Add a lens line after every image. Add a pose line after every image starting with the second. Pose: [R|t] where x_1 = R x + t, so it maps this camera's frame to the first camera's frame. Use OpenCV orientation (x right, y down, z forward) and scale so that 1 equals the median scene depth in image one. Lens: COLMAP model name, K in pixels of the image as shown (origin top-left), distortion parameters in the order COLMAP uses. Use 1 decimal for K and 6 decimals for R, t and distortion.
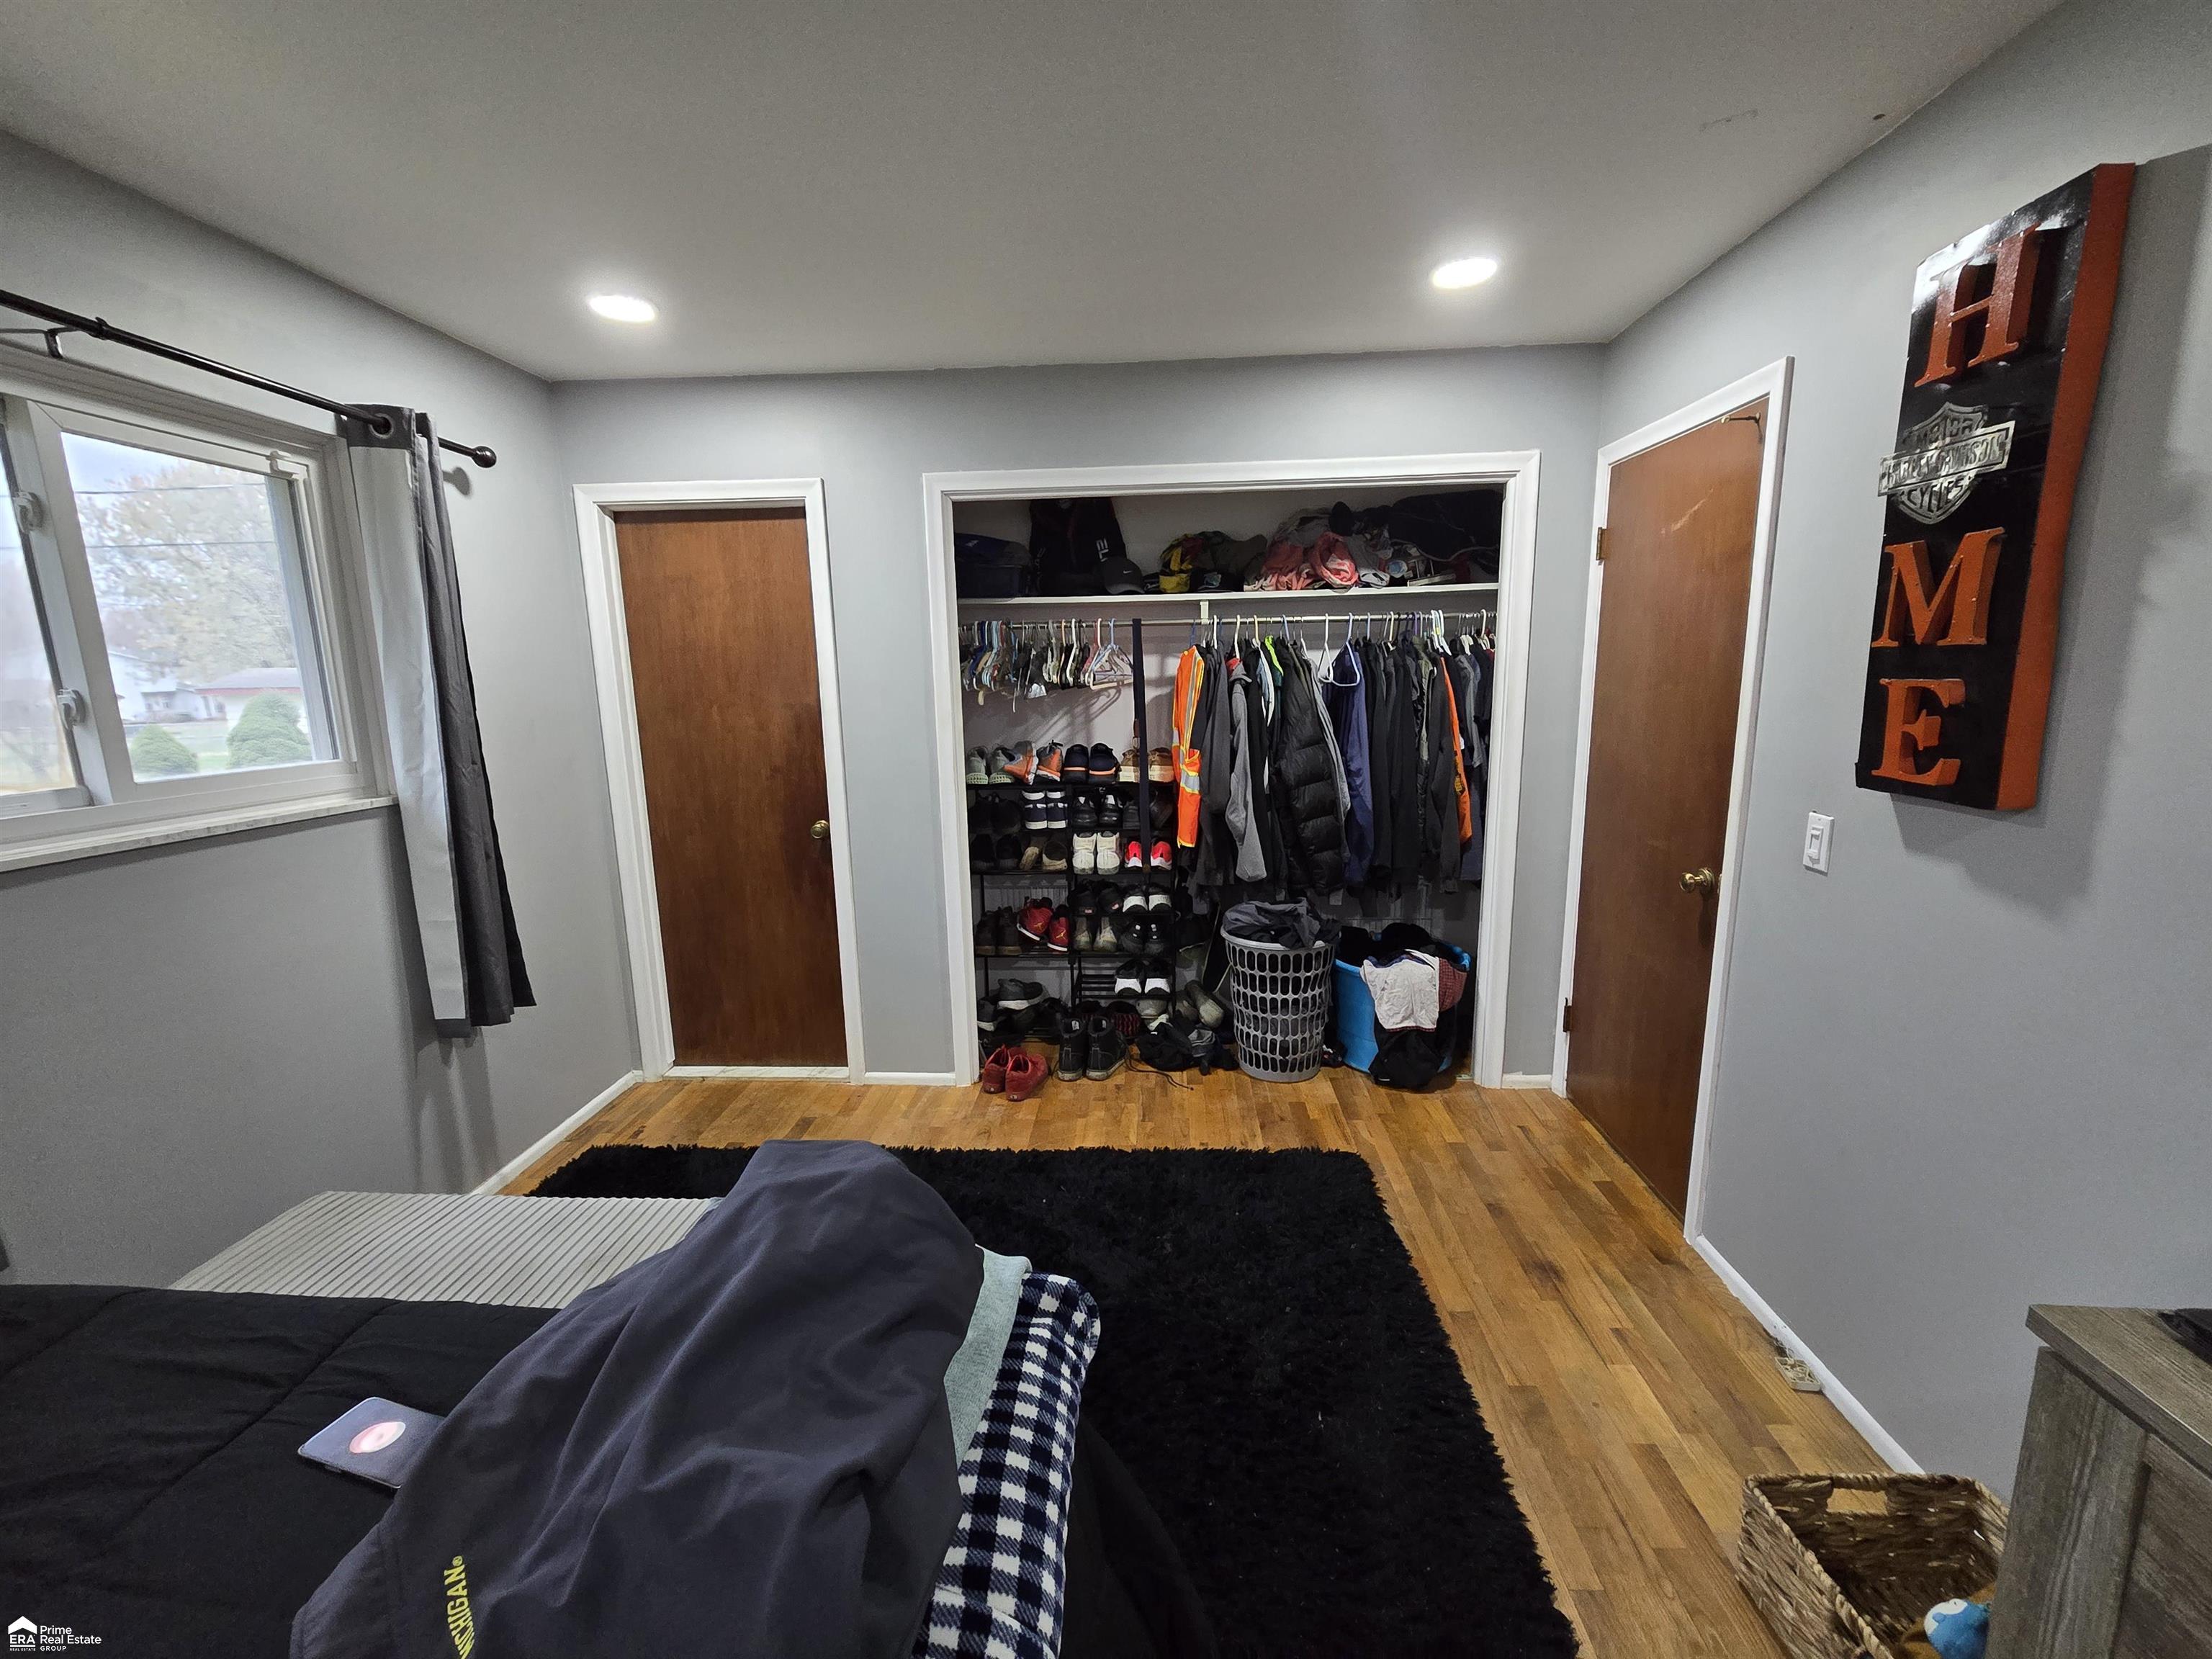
lens RADIAL K [[907.4, 0, 1113.2], [0, 907.4, 826.0], [0, 0, 1]] dist [-0.002902, 0.000865]
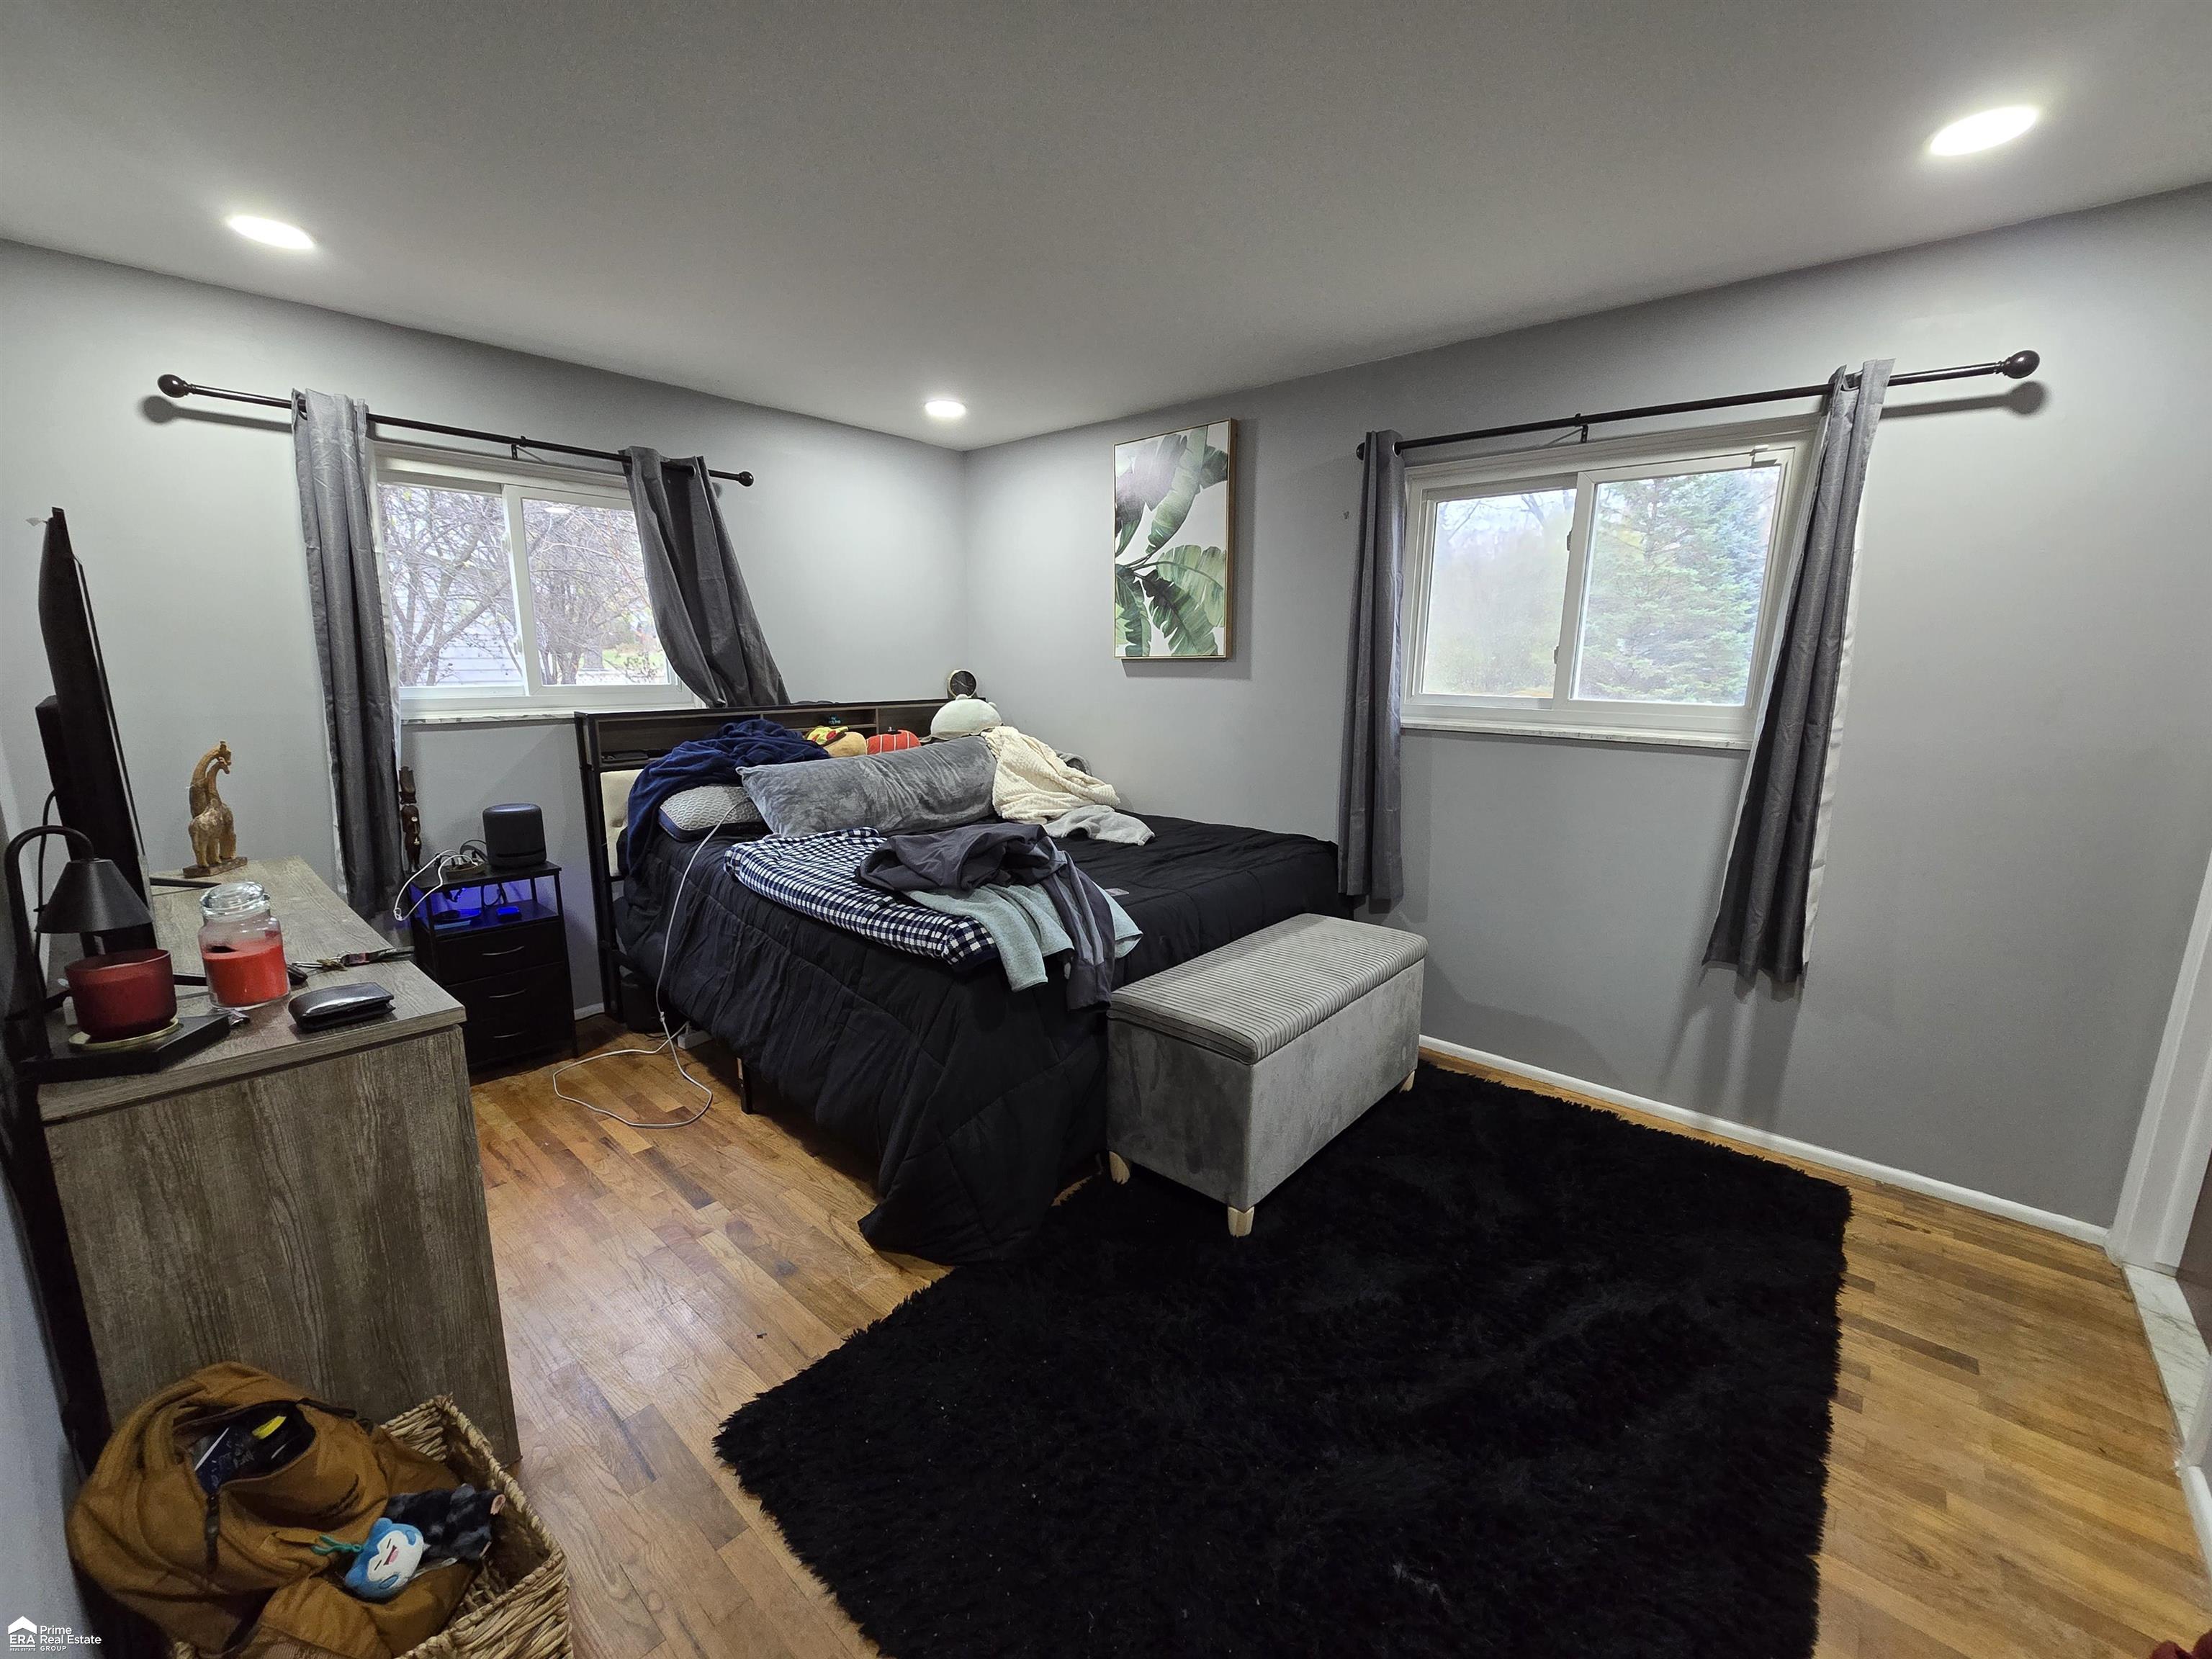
lens RADIAL K [[907.4, 0, 1109.6], [0, 907.4, 825.3], [0, 0, 1]] dist [-0.002902, 0.000865]
pose [[-0.600530, 0.168341, -0.781681, 0.723296], [-0.135906, 0.941874, 0.307250, -0.220507], [0.787968, 0.290748, -0.542745, 1.285157]]
